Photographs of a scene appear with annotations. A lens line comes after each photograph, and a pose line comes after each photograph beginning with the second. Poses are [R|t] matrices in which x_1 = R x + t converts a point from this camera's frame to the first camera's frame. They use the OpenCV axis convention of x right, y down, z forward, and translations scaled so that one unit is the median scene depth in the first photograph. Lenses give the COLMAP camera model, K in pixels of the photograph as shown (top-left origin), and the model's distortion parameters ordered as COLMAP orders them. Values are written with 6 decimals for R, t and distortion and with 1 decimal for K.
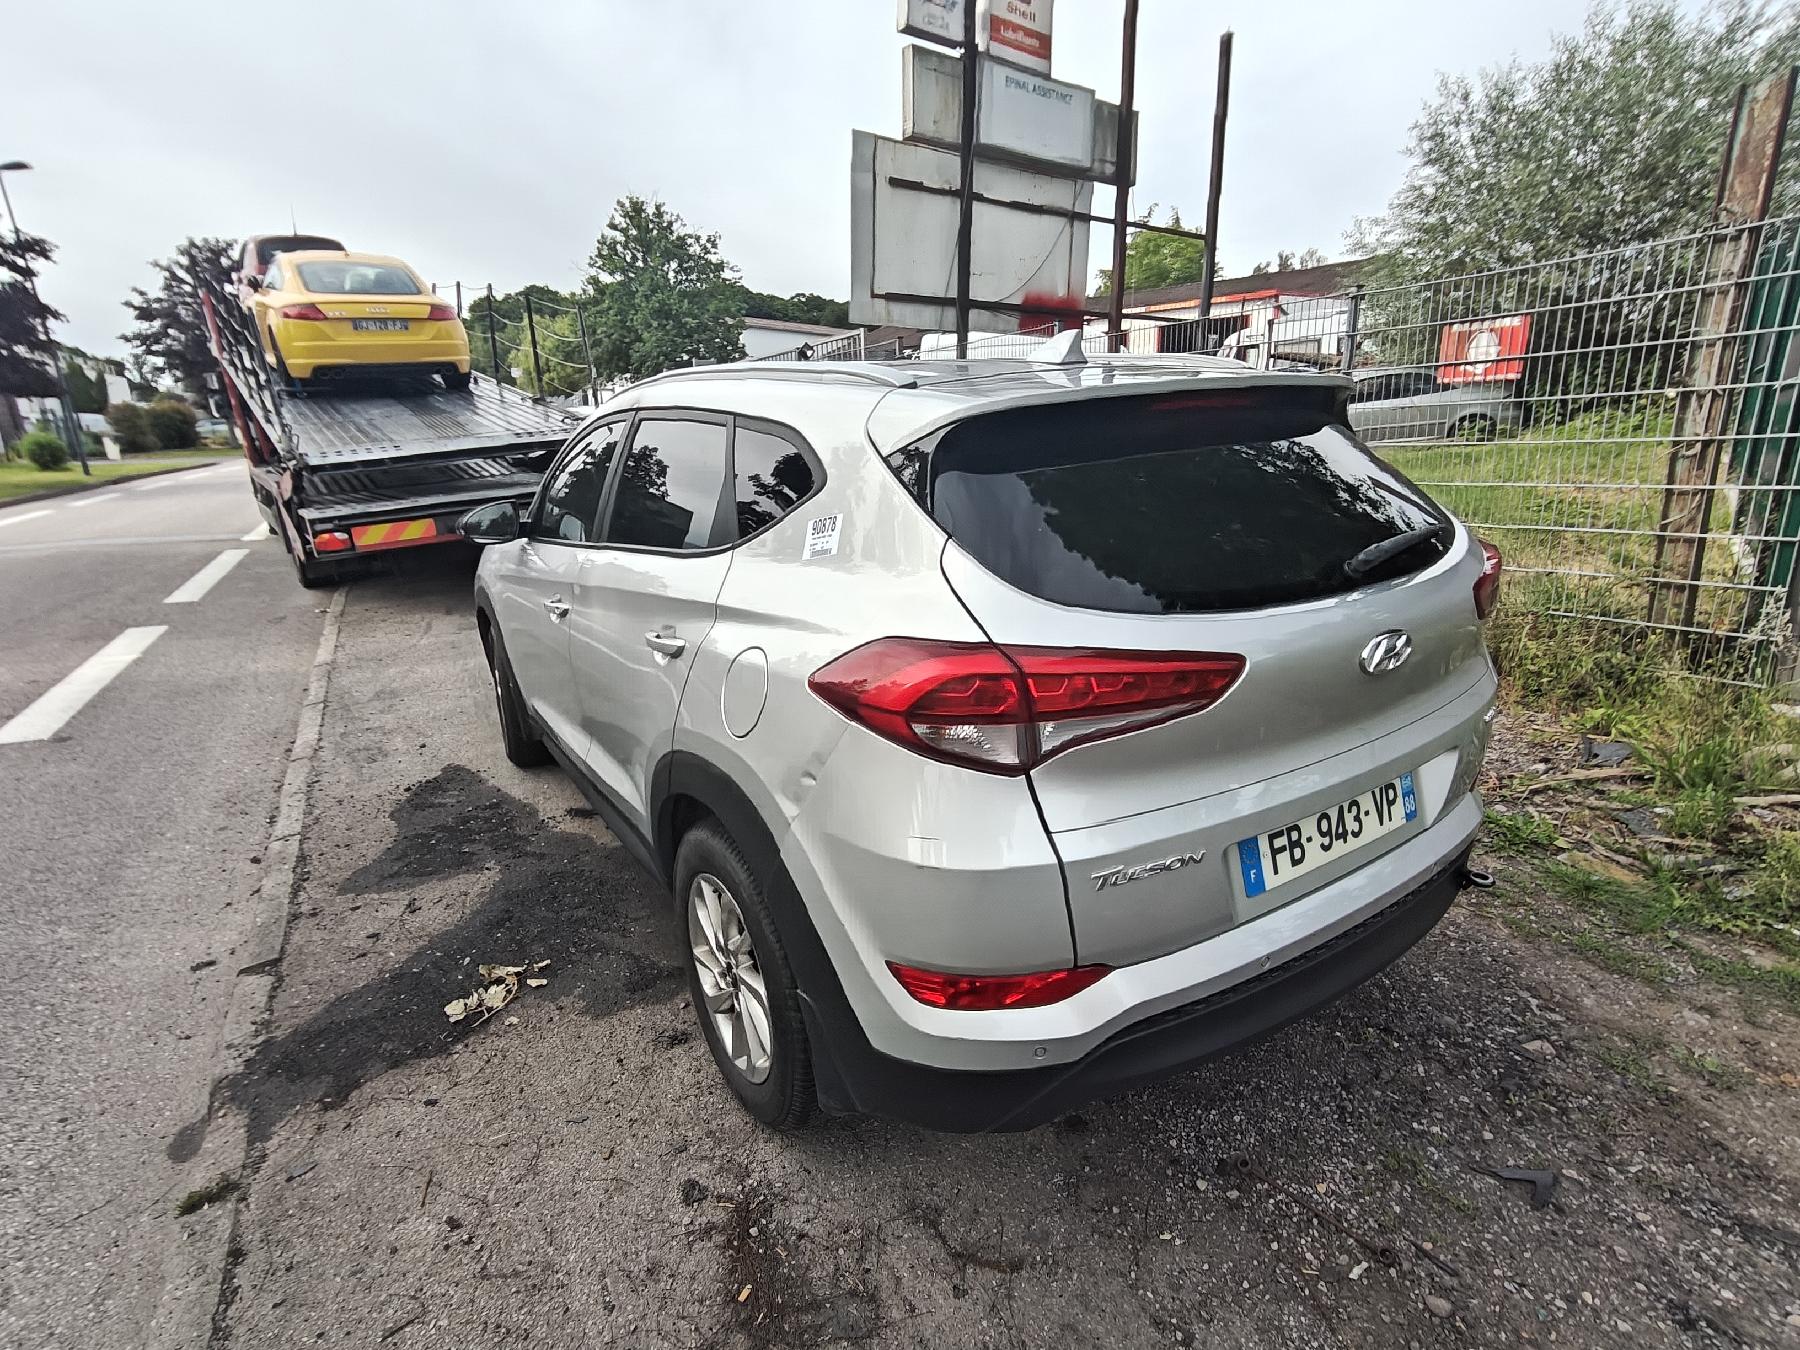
lens RADIAL K [[894.7, 0, 877.7], [0, 894.7, 701.5], [0, 0, 1]] dist [-0.015059, 0.015678]
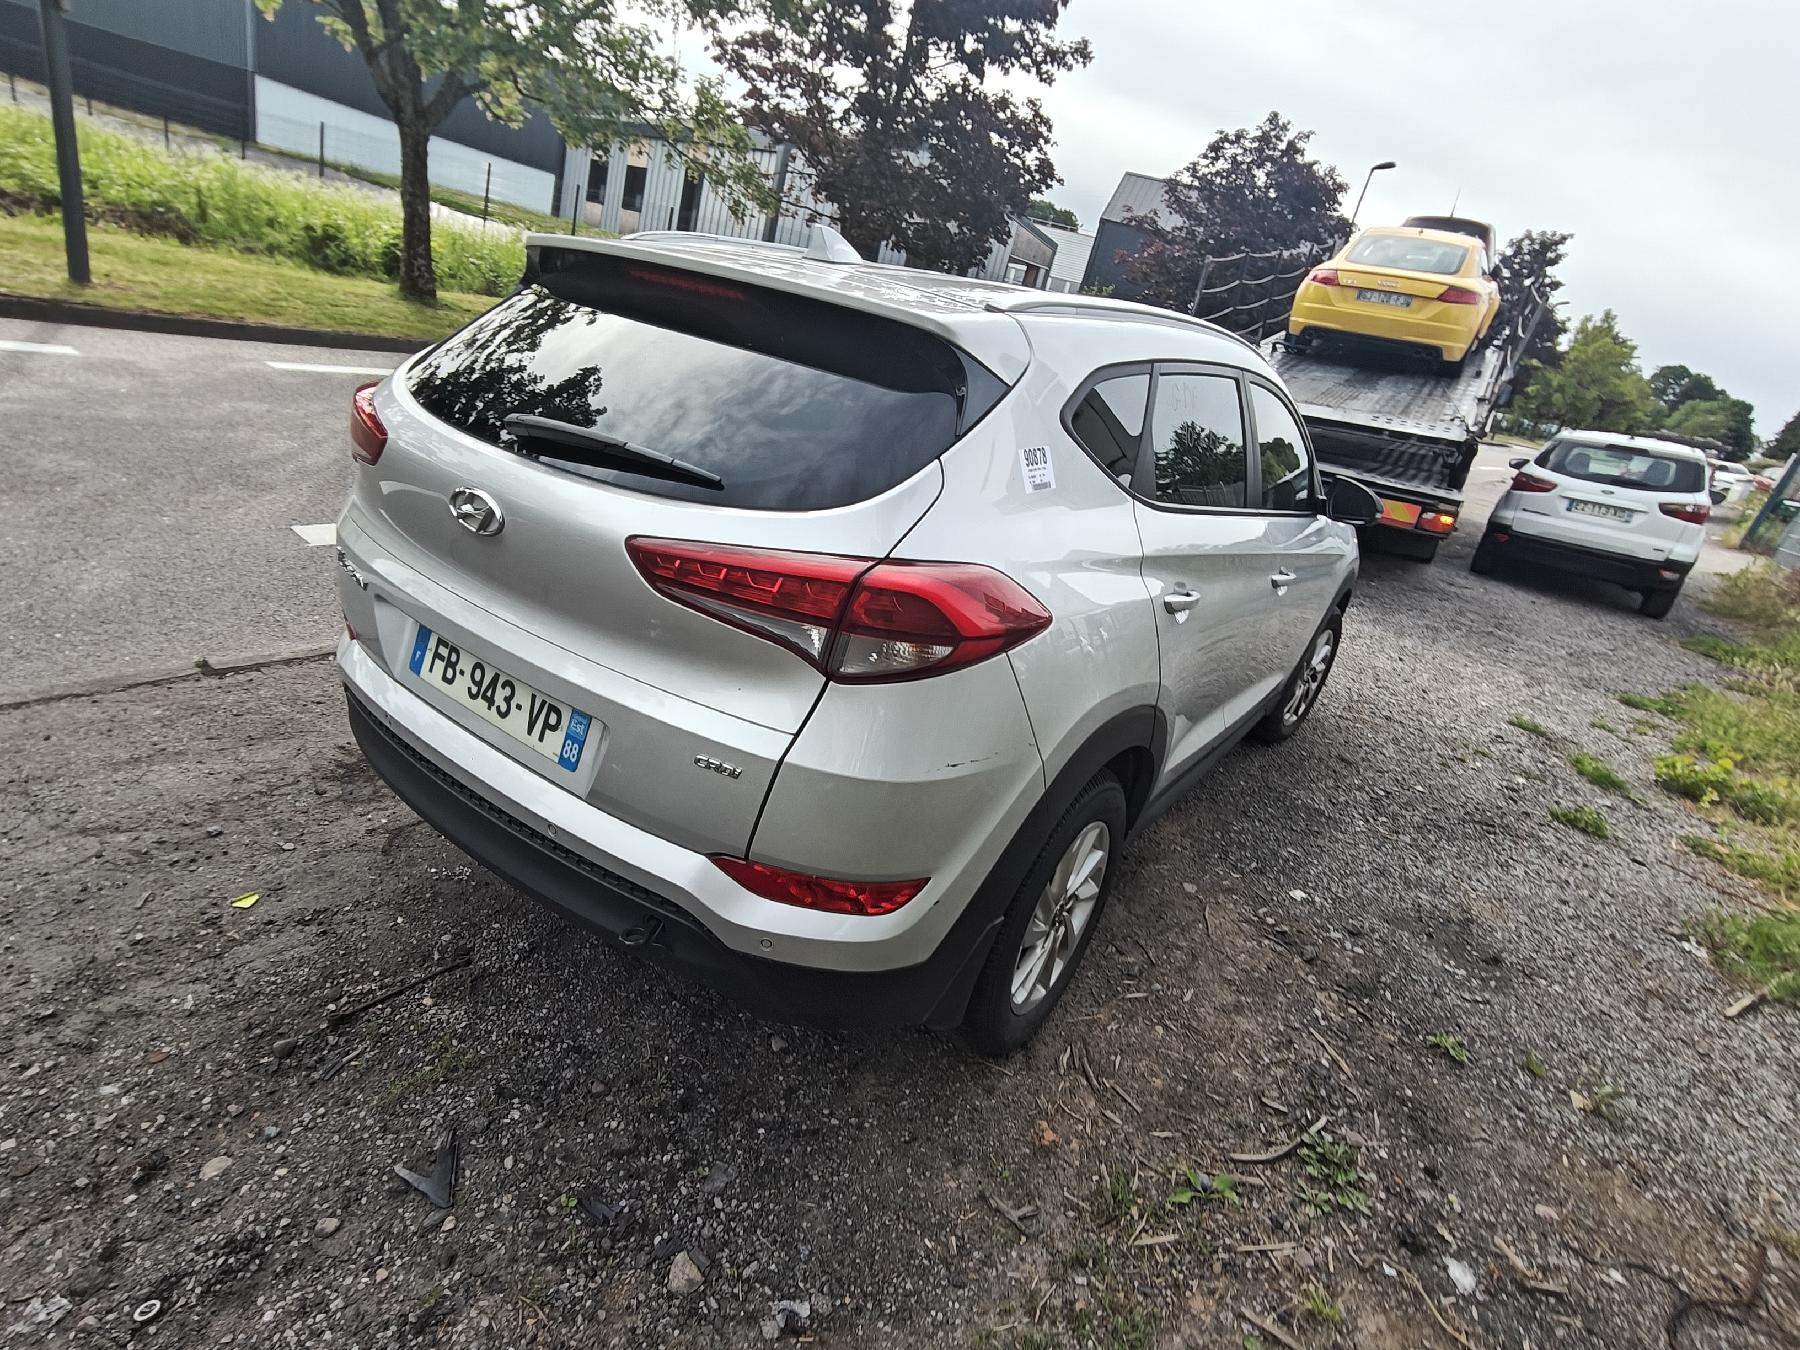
lens RADIAL K [[897.1, 0, 900.0], [0, 897.1, 675.0], [0, 0, 1]] dist [0.000129, 0.000651]
pose [[0.391606, 0.459216, -0.797349, 0.308645], [-0.475512, 0.842874, 0.251894, -0.071950], [0.787739, 0.280506, 0.548437, 0.165804]]
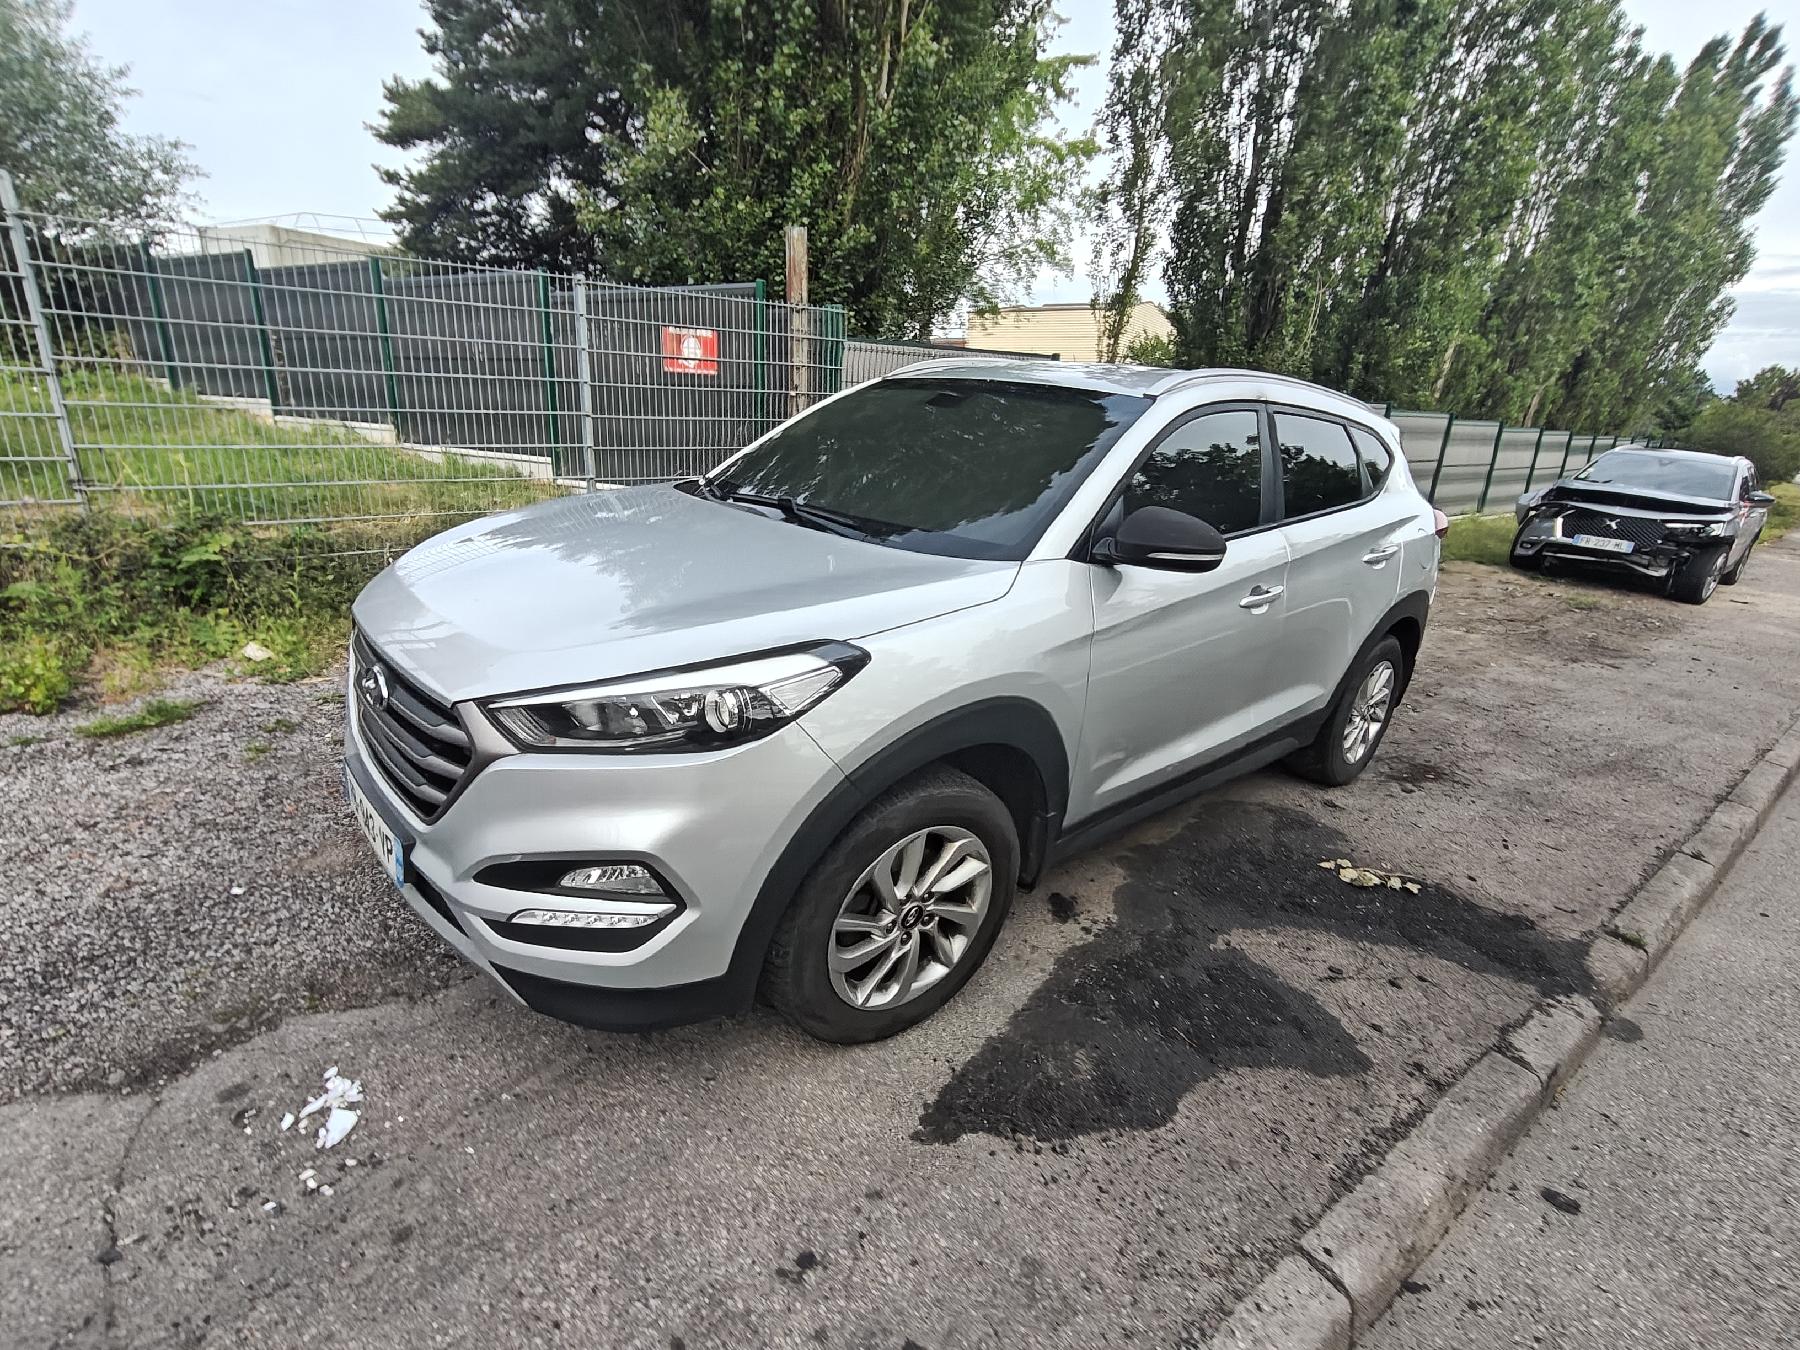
lens RADIAL K [[861.8, 0, 880.8], [0, 861.8, 683.7], [0, 0, 1]] dist [-0.028660, 0.019822]
pose [[-0.146899, -0.283688, 0.947598, -0.443347], [0.240170, 0.919094, 0.312387, -0.148369], [-0.959551, 0.273474, -0.066881, 0.535840]]
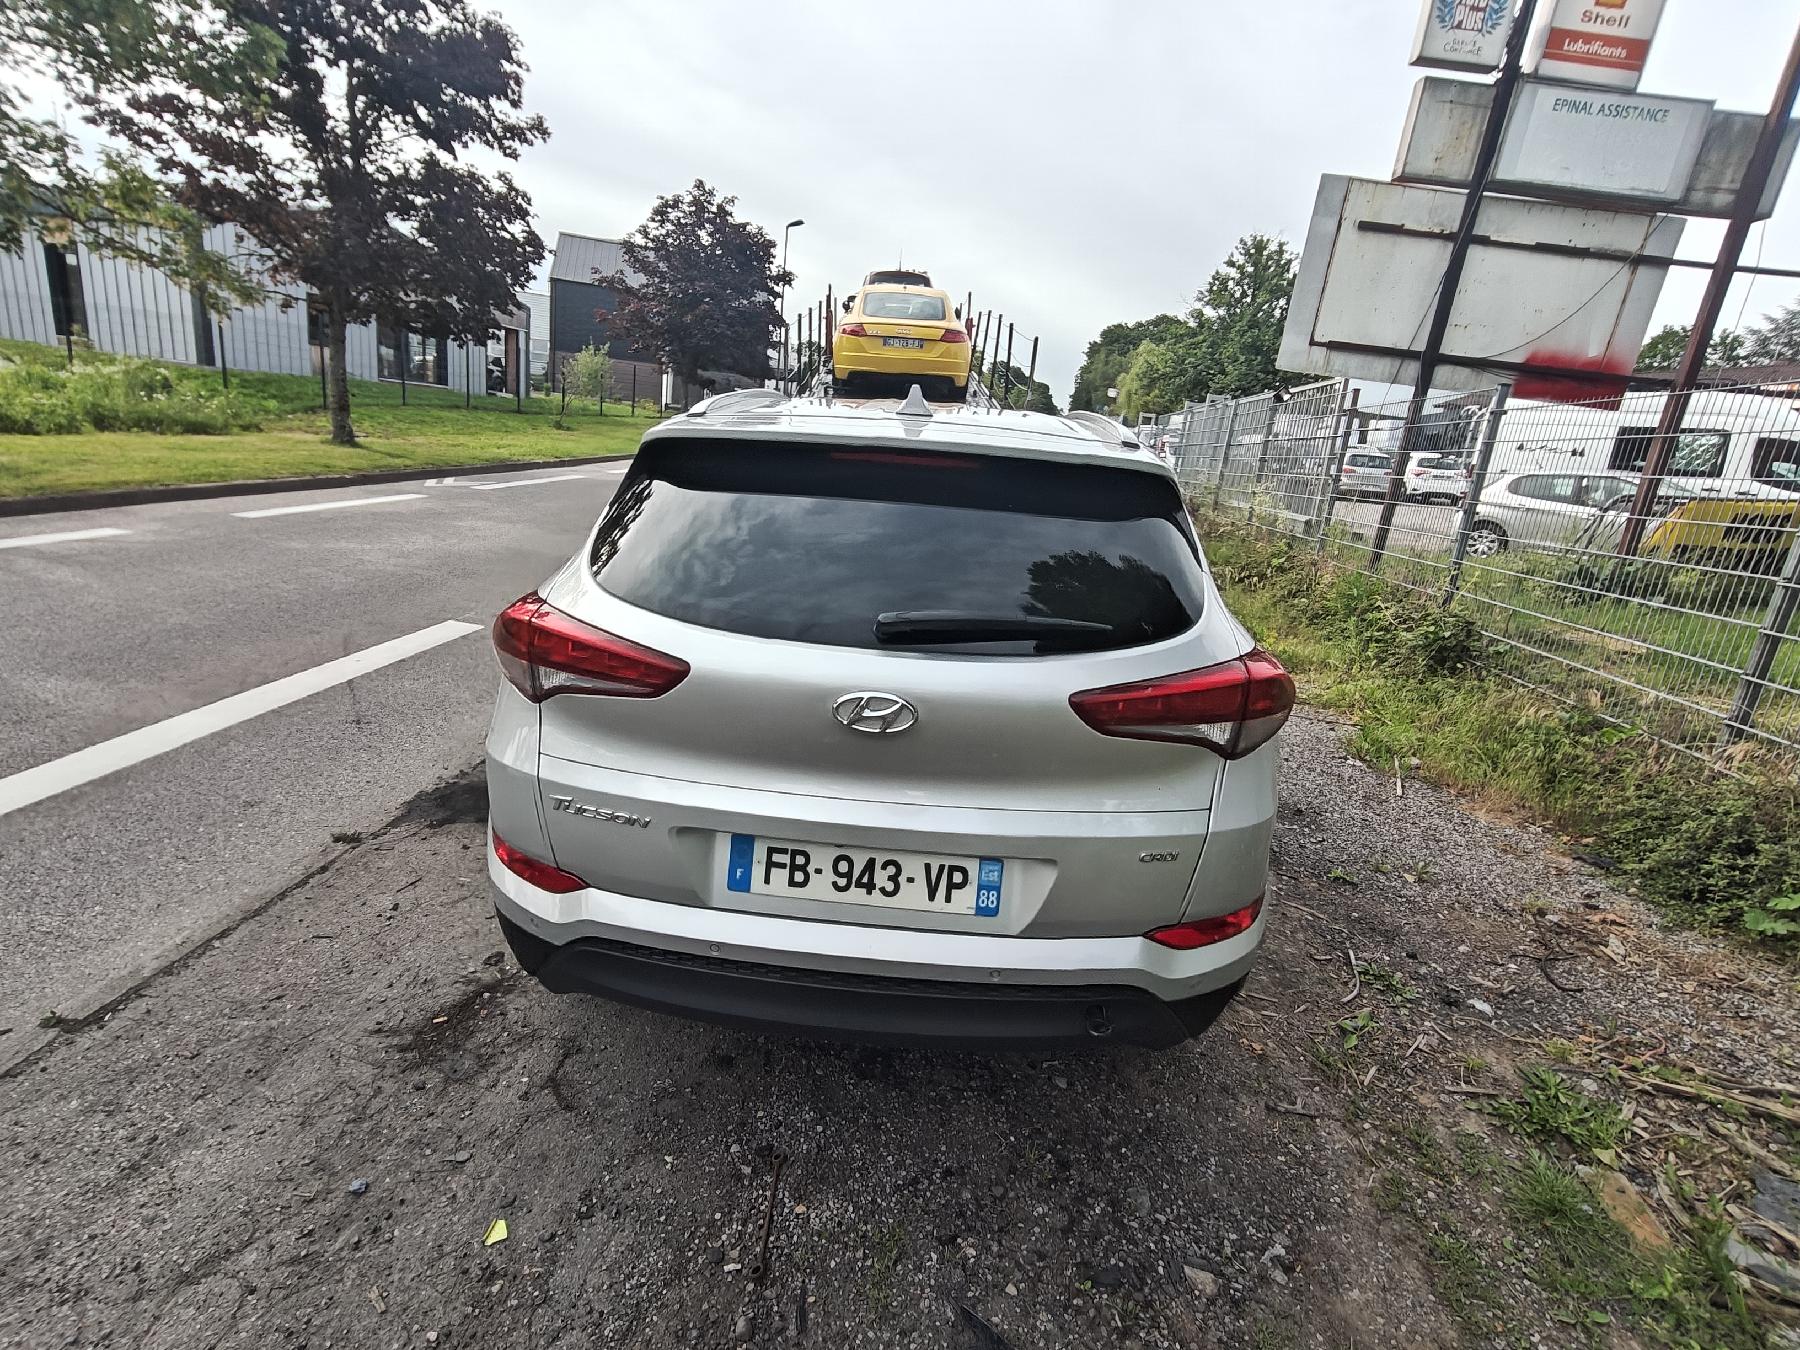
lens RADIAL K [[833.6, 0, 881.6], [0, 833.6, 682.6], [0, 0, 1]] dist [0.000066, 0.009868]
pose [[0.808357, 0.273525, -0.521290, 0.200949], [-0.285609, 0.956528, 0.059009, -0.028222], [0.514769, 0.101185, 0.851337, 0.034045]]
